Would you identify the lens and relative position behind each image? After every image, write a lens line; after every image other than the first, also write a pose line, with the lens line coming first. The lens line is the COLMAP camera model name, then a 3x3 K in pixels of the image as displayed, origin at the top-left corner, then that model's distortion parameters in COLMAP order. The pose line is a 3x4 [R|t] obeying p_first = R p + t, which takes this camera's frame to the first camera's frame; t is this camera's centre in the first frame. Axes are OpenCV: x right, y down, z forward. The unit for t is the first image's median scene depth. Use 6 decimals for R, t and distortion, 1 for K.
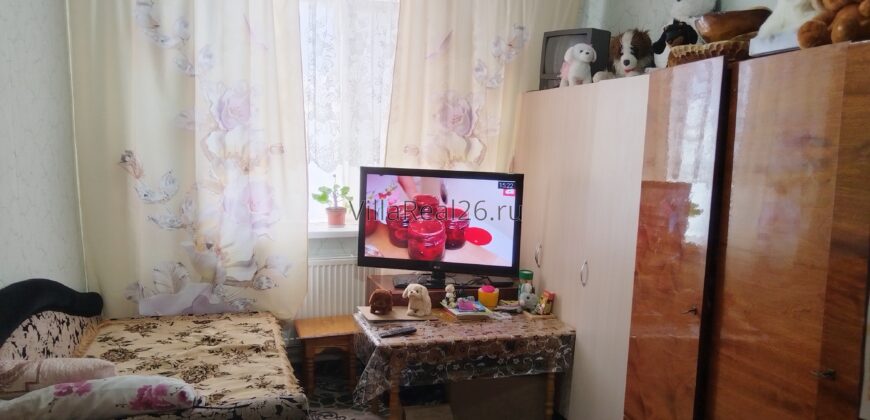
lens RADIAL K [[661.8, 0, 430.3], [0, 661.8, 211.7], [0, 0, 1]] dist [-0.006419, 0.001793]
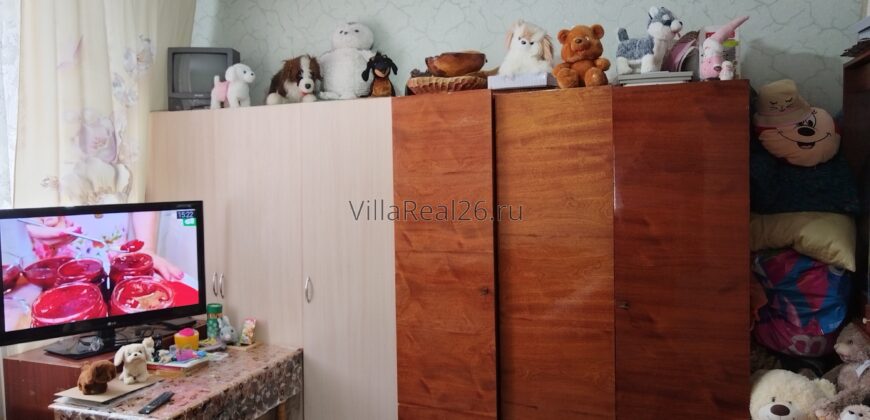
lens RADIAL K [[661.8, 0, 430.3], [0, 661.8, 211.7], [0, 0, 1]] dist [-0.006419, 0.001793]
pose [[0.625932, -0.099551, 0.773498, -0.384704], [0.121759, 0.992131, 0.029160, -0.030316], [-0.770314, 0.075928, 0.633128, 0.176085]]
